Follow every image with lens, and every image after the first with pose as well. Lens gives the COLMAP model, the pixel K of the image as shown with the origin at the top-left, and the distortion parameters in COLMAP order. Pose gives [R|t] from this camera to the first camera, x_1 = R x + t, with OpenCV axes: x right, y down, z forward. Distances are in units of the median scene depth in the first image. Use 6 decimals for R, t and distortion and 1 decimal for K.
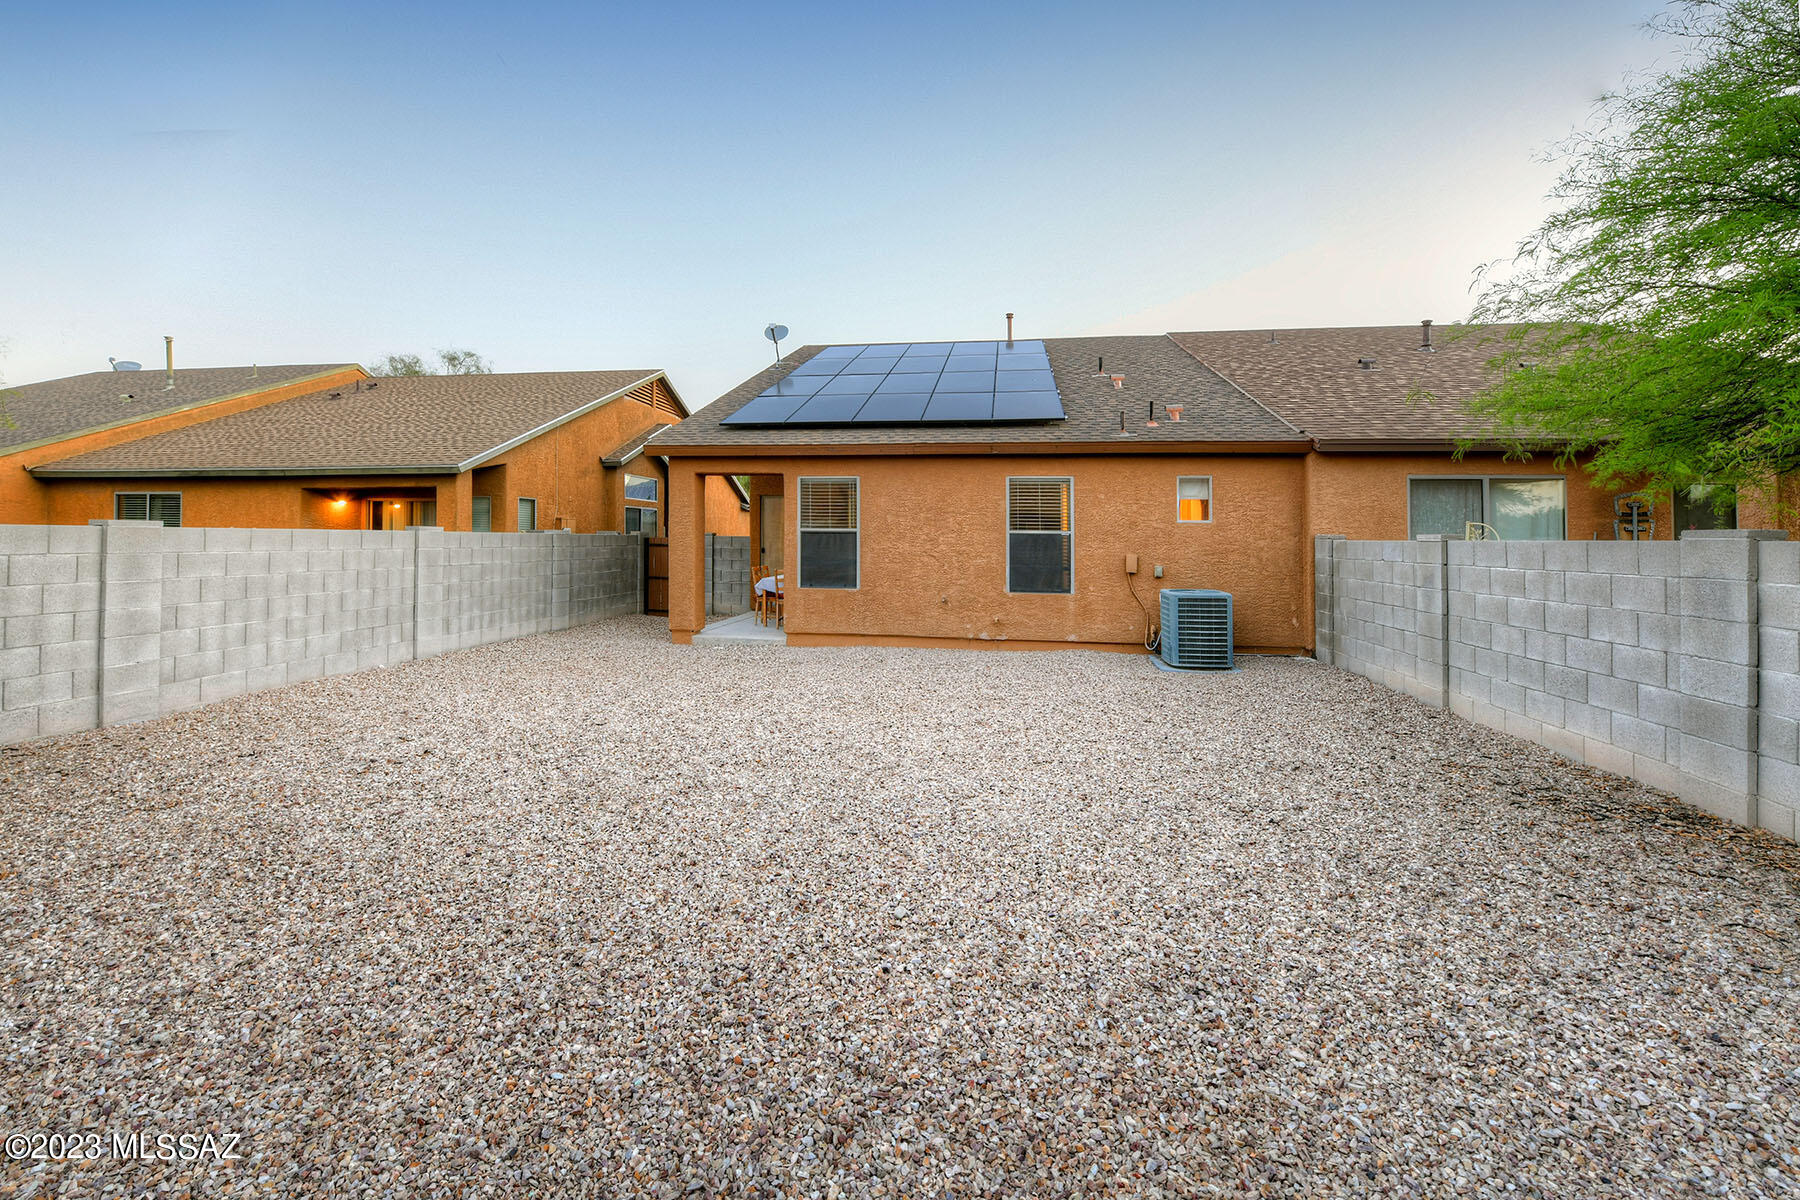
lens RADIAL K [[749.1, 0, 901.1], [0, 749.1, 551.4], [0, 0, 1]] dist [-0.027443, -0.000289]
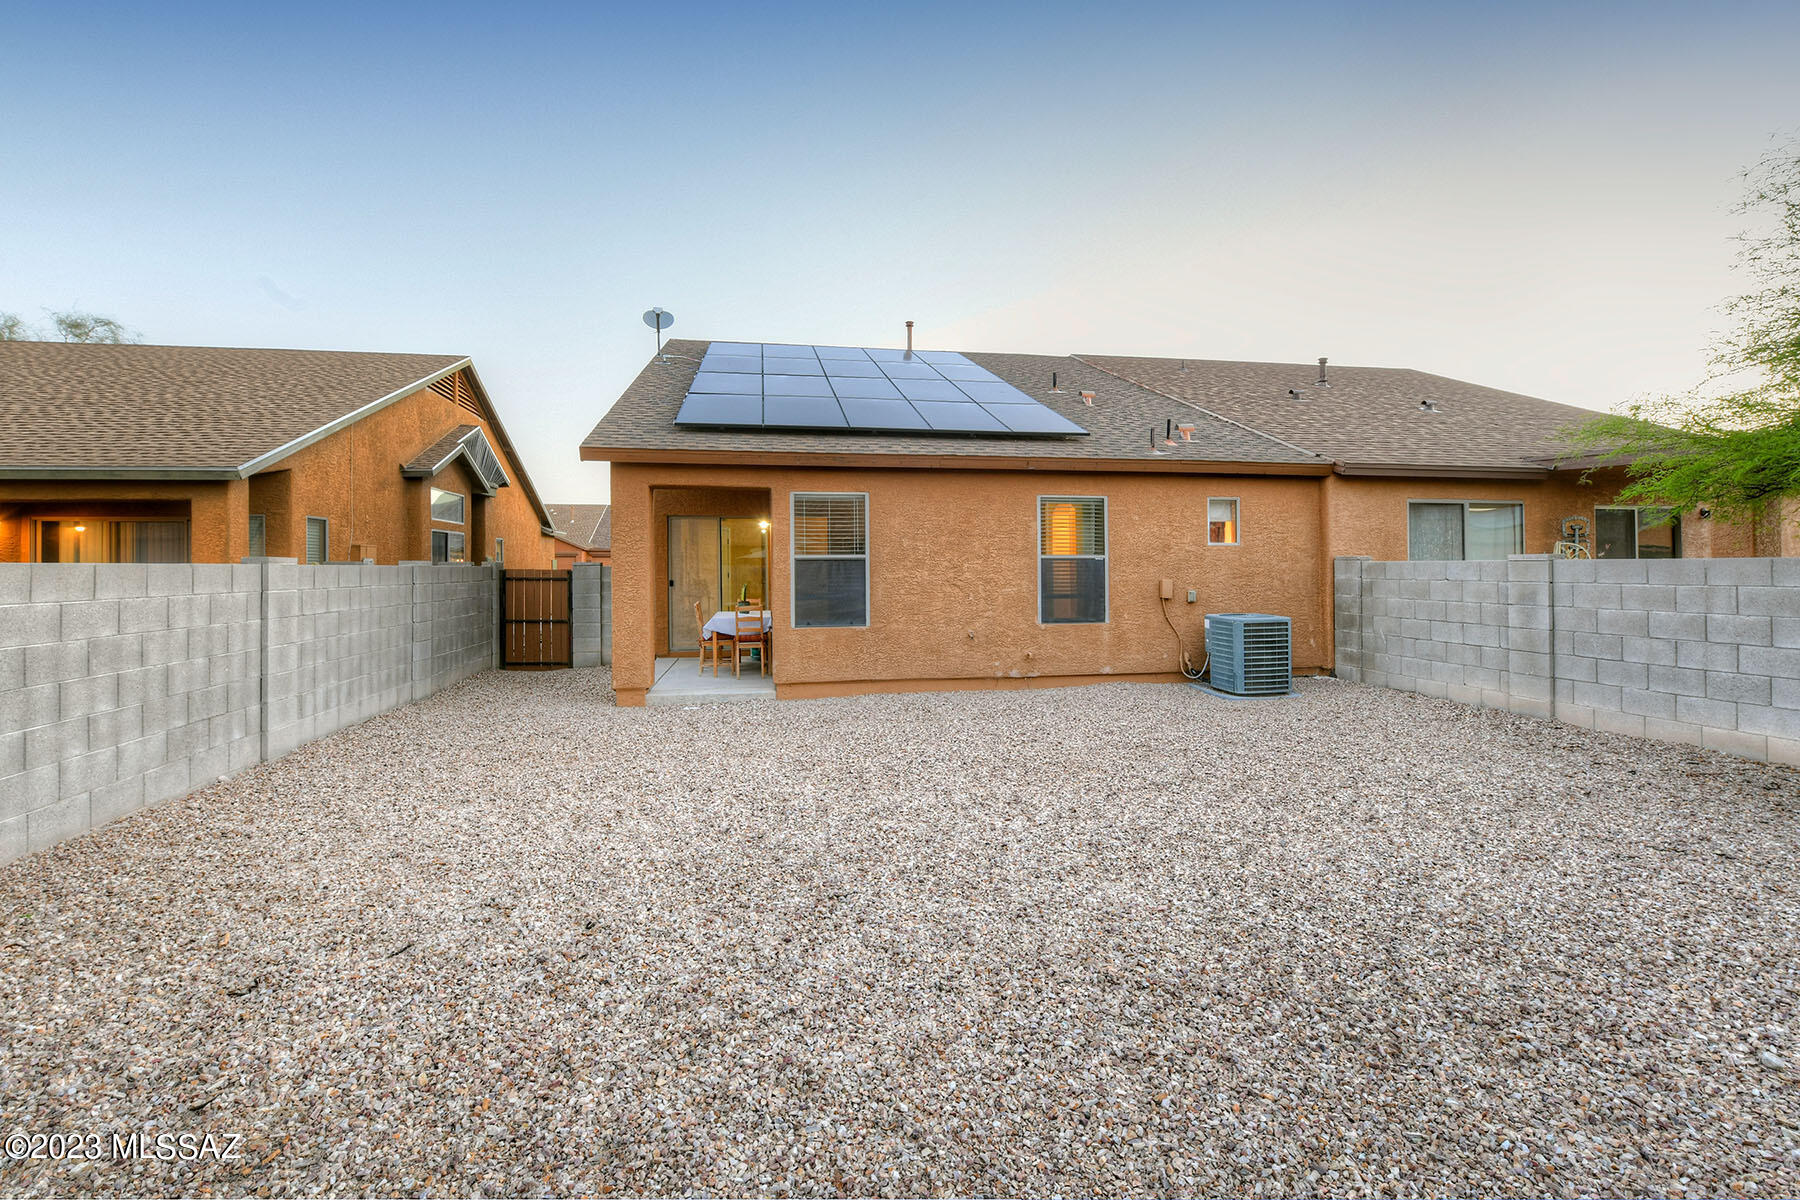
lens RADIAL K [[783.7, 0, 899.6], [0, 783.7, 571.2], [0, 0, 1]] dist [-0.013571, -0.000155]
pose [[0.946398, -0.016448, 0.322583, -0.321825], [0.019608, 0.999786, -0.006548, -0.005788], [-0.322406, 0.012522, 0.946519, 0.158230]]
